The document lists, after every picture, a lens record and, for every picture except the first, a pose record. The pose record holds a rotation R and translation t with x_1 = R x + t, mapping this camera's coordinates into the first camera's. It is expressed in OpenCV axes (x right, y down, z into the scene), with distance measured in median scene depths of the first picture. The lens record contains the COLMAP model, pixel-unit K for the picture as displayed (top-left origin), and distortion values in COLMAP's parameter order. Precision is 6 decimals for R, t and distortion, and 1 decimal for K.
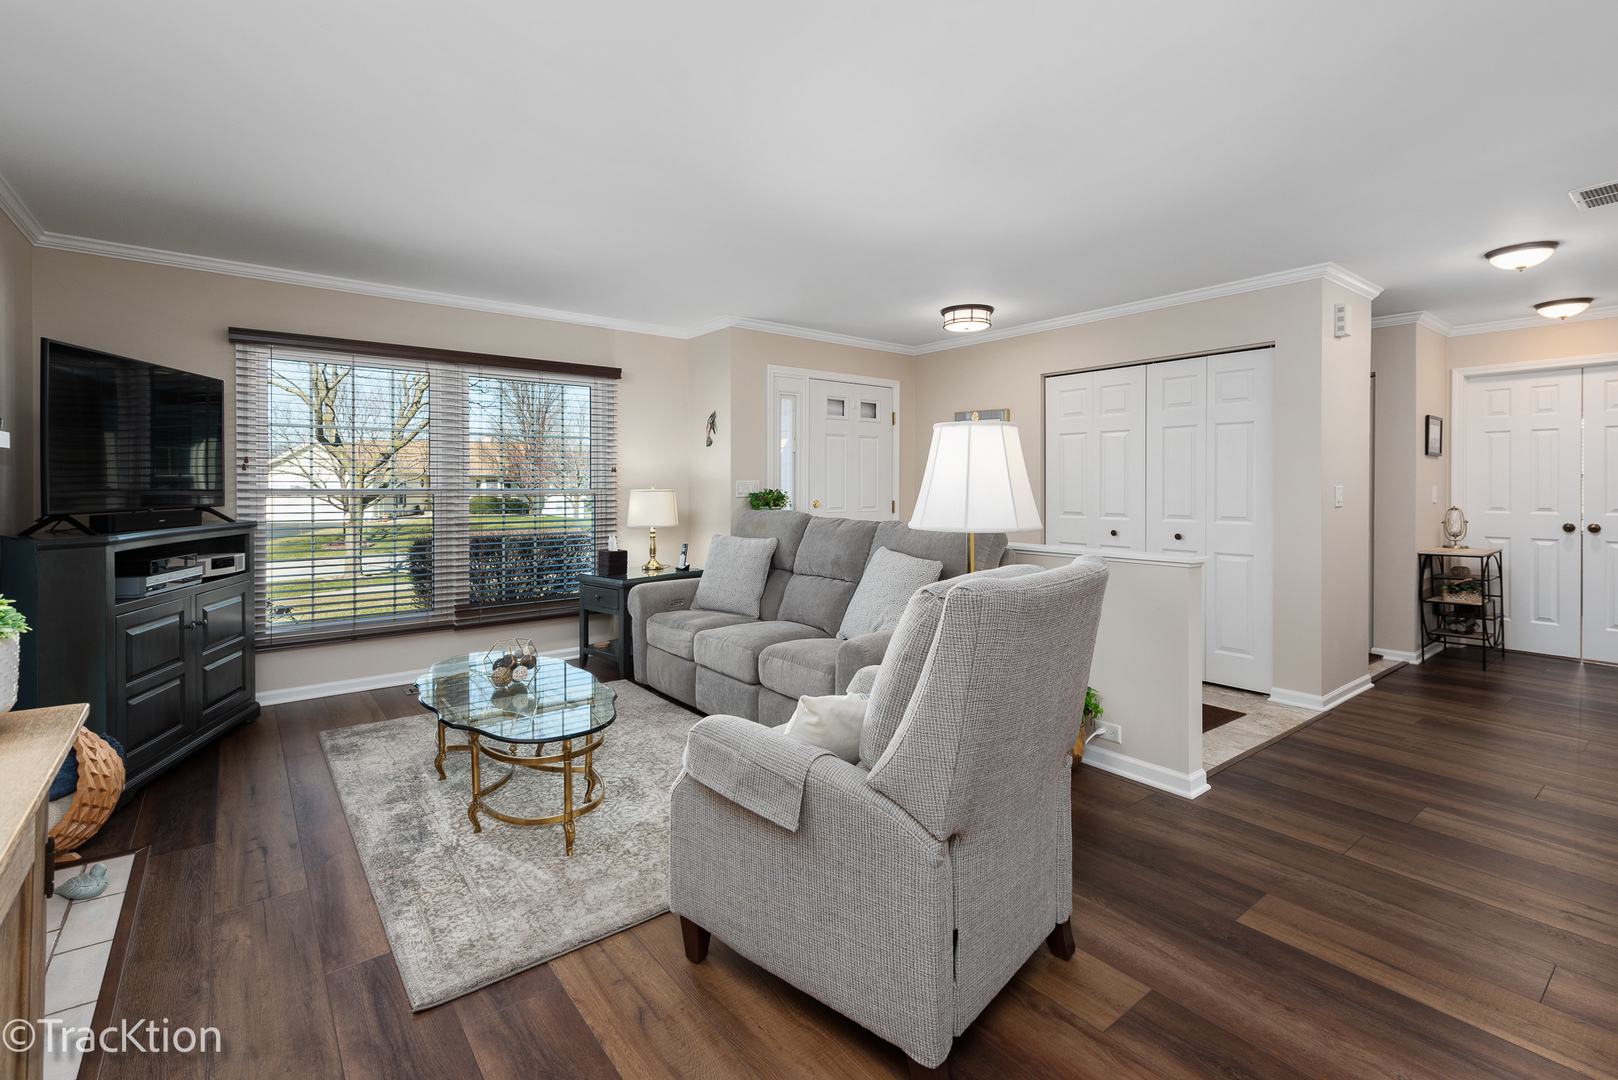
lens RADIAL K [[729.8, 0, 811.2], [0, 729.8, 487.2], [0, 0, 1]] dist [0.002423, 0.000024]
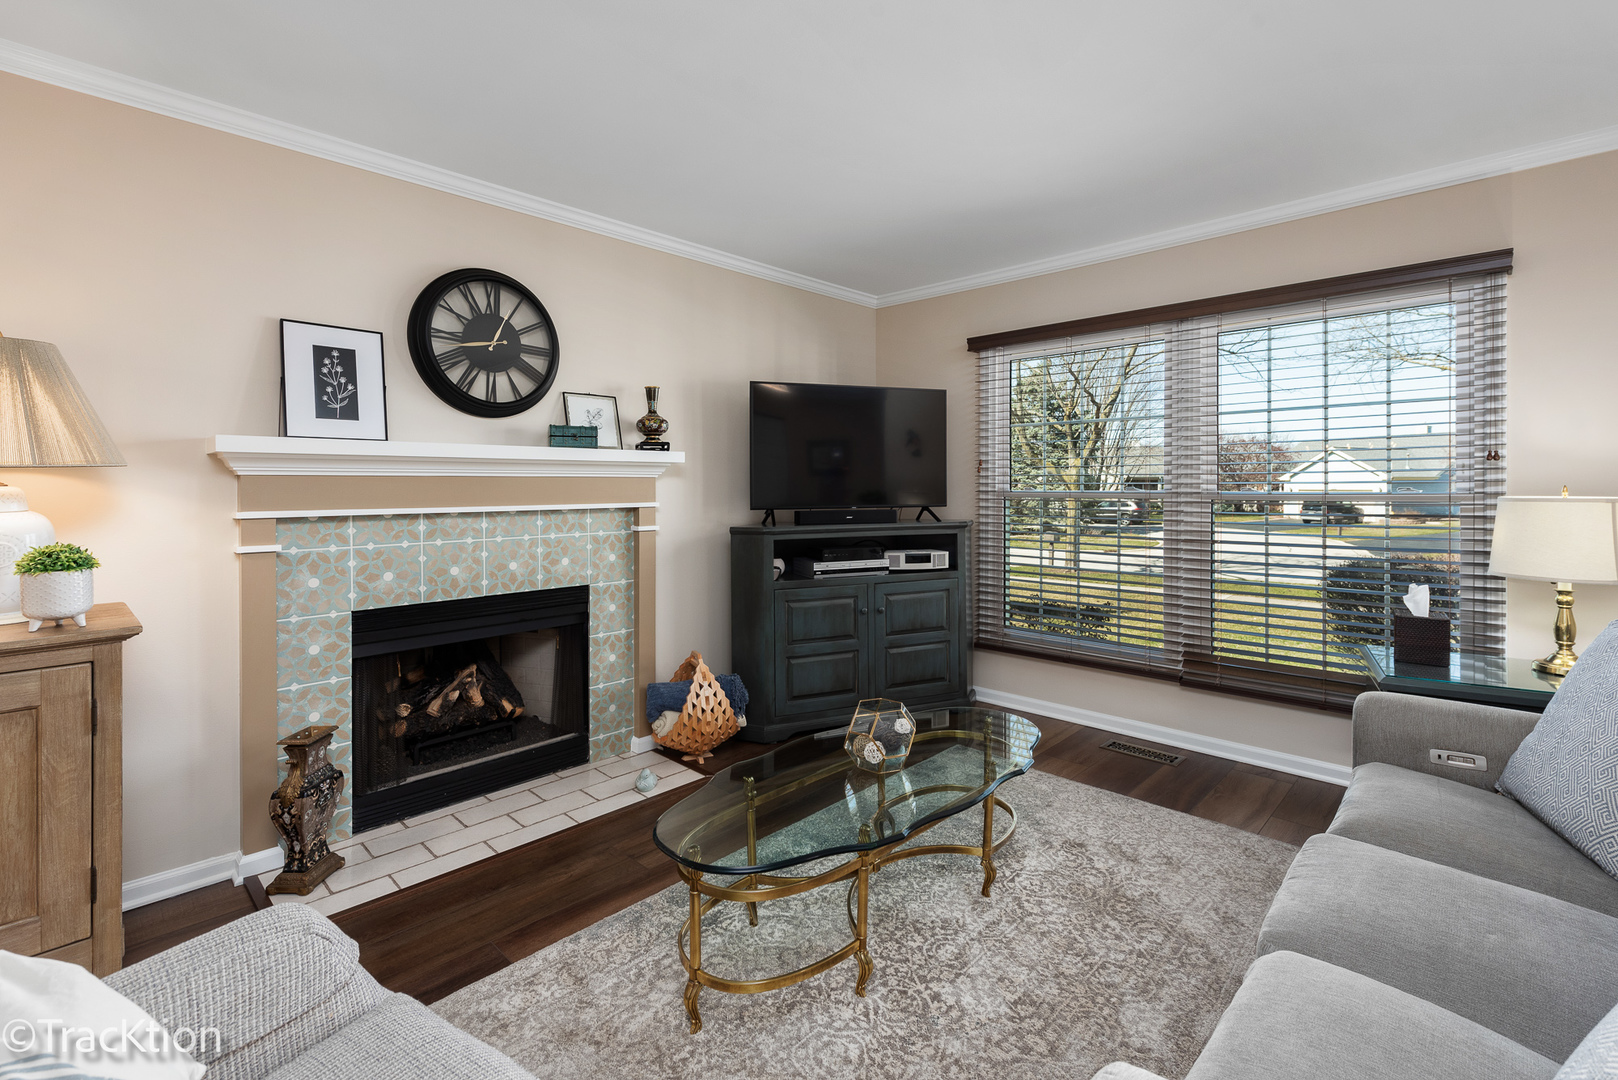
lens RADIAL K [[729.8, 0, 811.2], [0, 729.8, 487.2], [0, 0, 1]] dist [0.002423, 0.000024]
pose [[0.130014, 0.004591, -0.991501, 0.243972], [0.000485, 0.999989, 0.004693, -0.007621], [0.991512, -0.001091, 0.130011, 0.685544]]
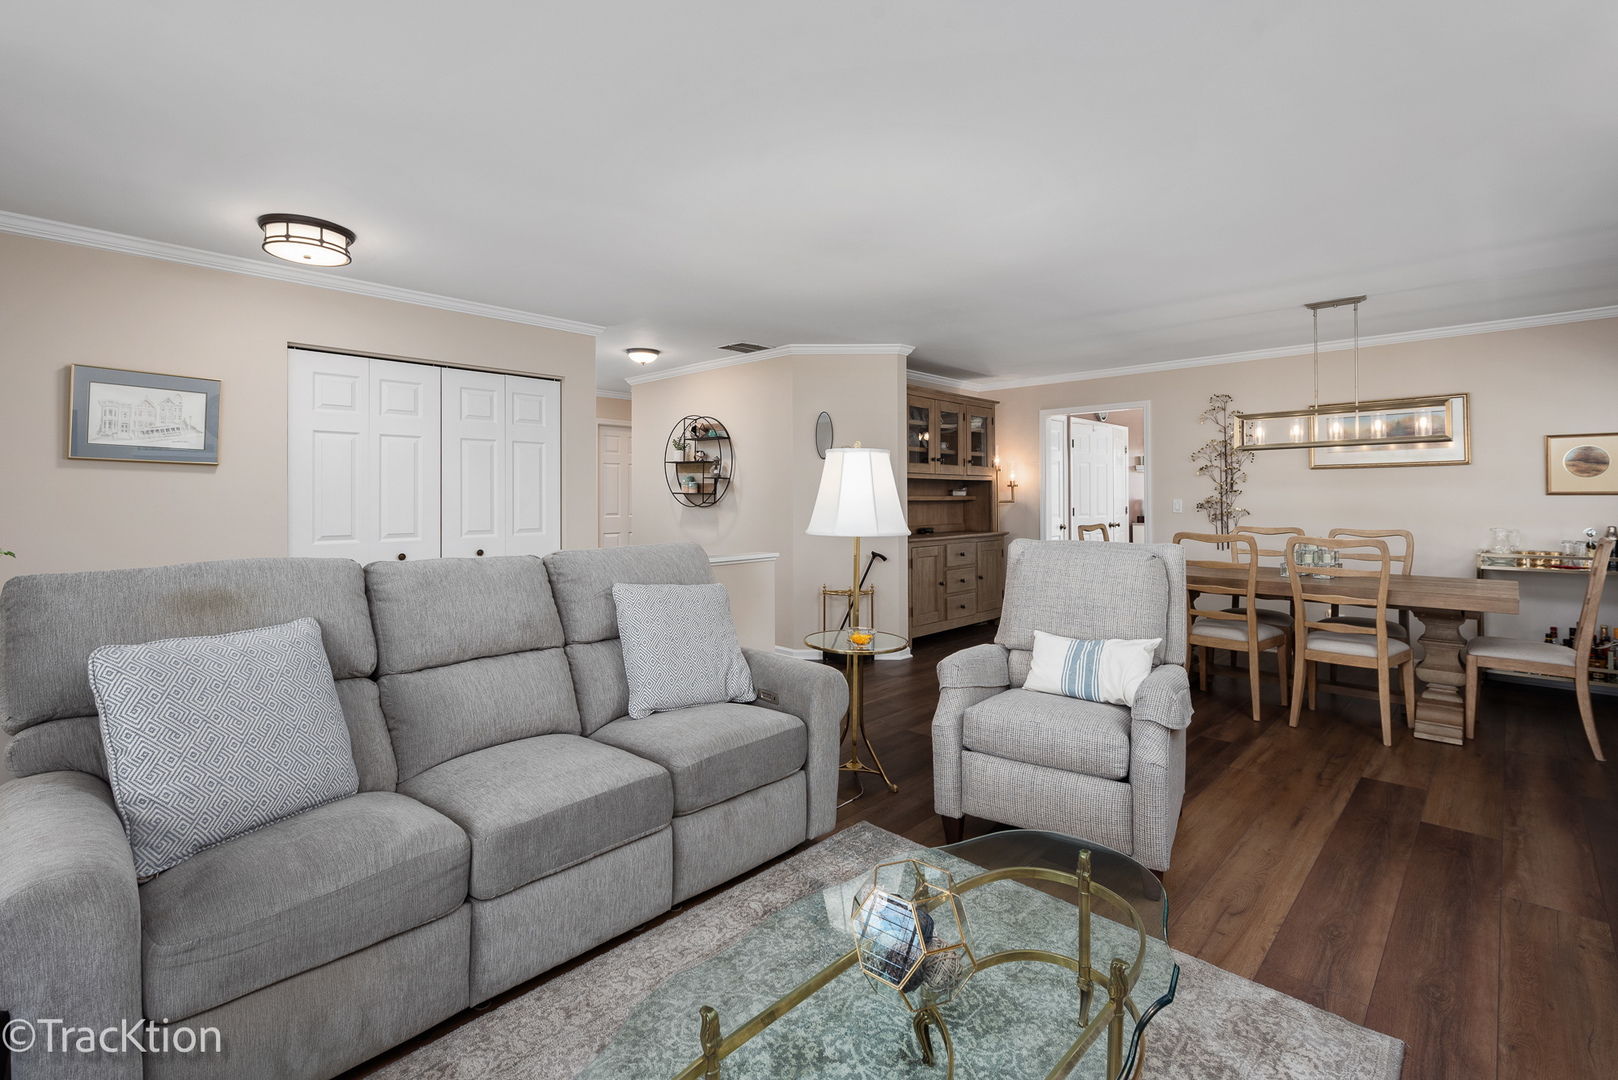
lens RADIAL K [[729.8, 0, 811.2], [0, 729.8, 487.2], [0, 0, 1]] dist [0.002423, 0.000024]
pose [[-0.139703, 0.015296, 0.990075, -0.668681], [0.008142, 0.999865, -0.014298, -0.002363], [-0.990160, 0.006063, -0.139808, 0.911356]]
